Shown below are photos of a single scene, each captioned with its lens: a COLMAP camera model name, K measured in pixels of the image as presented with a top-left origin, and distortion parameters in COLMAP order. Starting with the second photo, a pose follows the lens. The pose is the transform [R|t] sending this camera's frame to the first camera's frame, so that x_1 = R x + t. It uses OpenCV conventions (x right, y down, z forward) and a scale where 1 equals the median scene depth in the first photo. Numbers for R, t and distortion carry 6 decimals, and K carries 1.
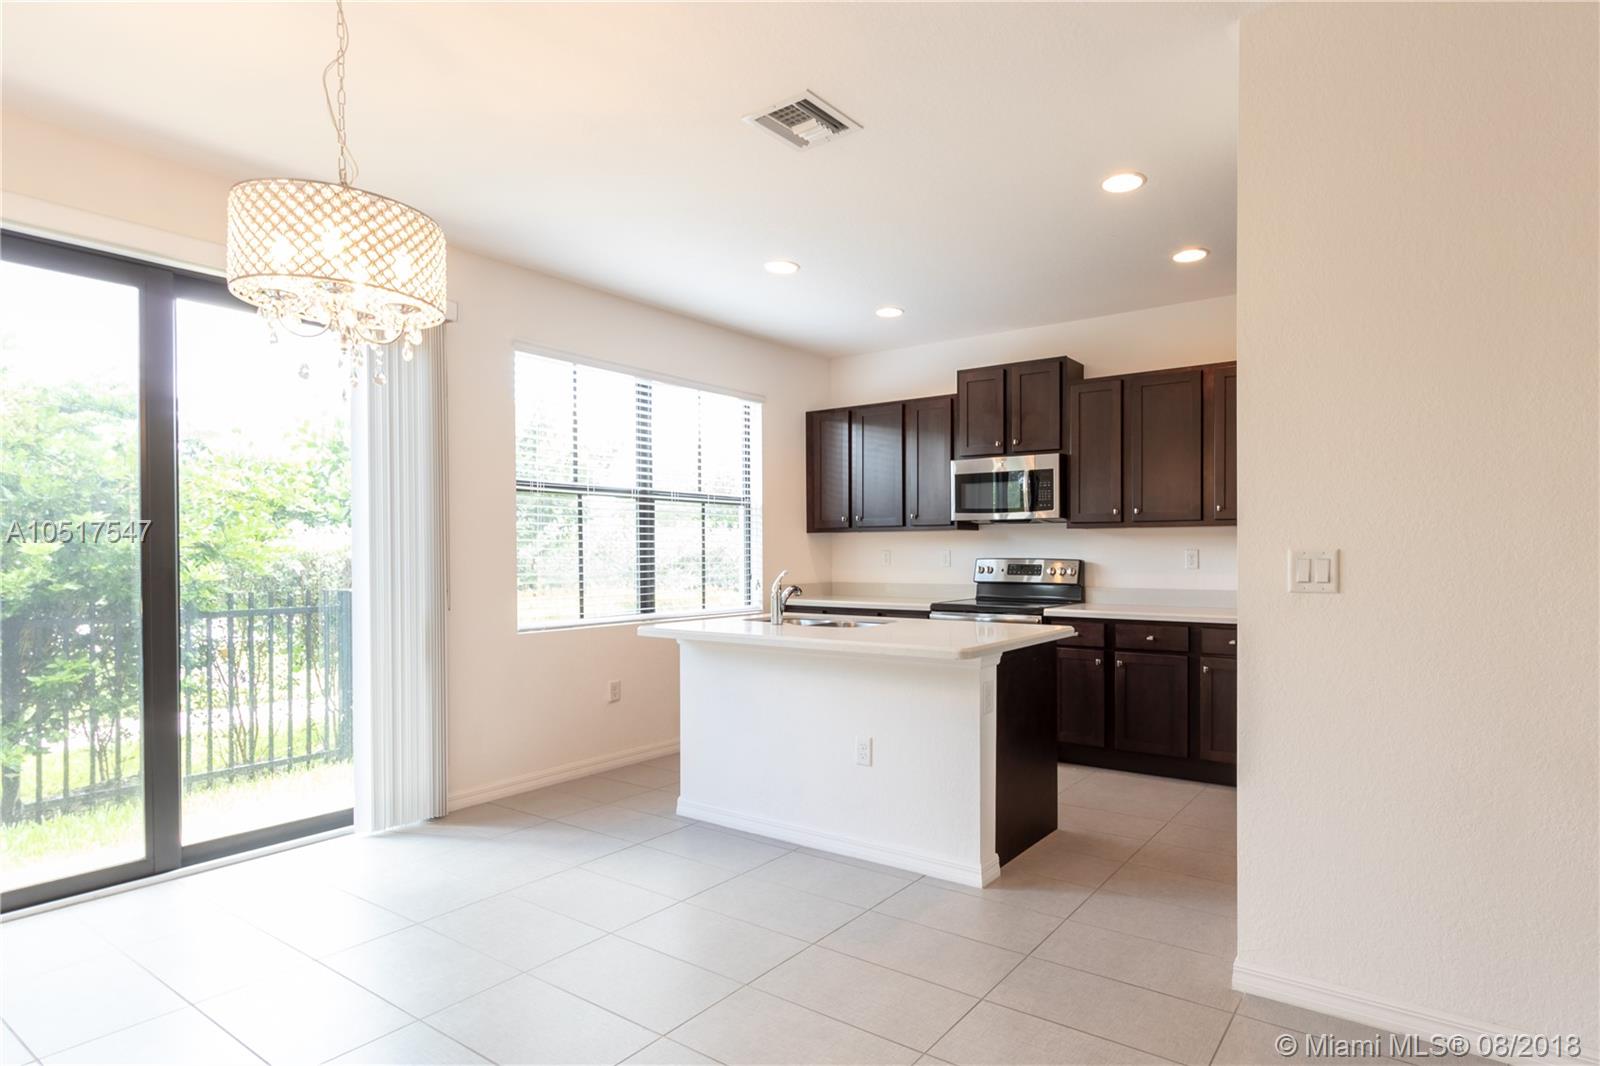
lens RADIAL K [[728.2, 0, 800.0], [0, 728.2, 533.0], [0, 0, 1]] dist [0.002911, -0.000026]
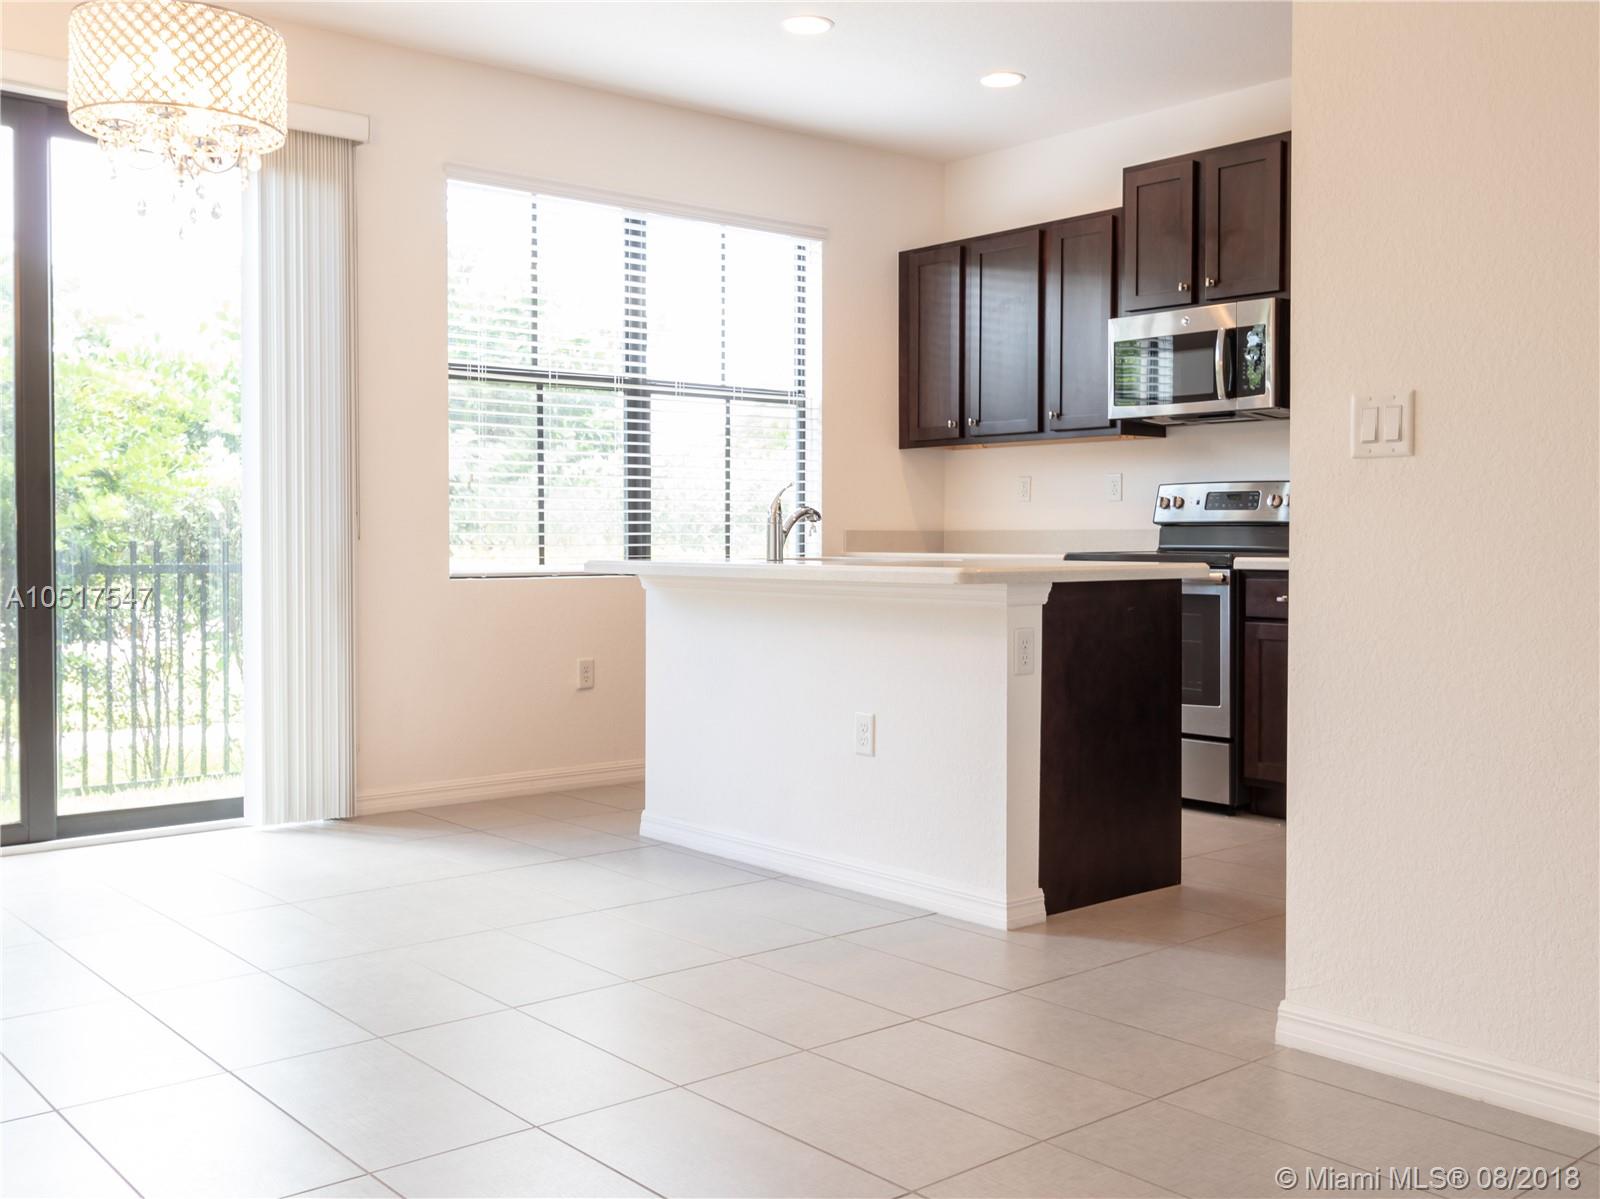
lens RADIAL K [[1550.9, 0, 800.0], [0, 1550.9, 599.5], [0, 0, 1]] dist [-0.003224, 0.020620]
pose [[0.953734, 0.019896, -0.299993, 0.362088], [-0.013742, 0.999650, 0.022613, 0.109987], [0.300338, -0.017444, 0.953673, -0.314081]]
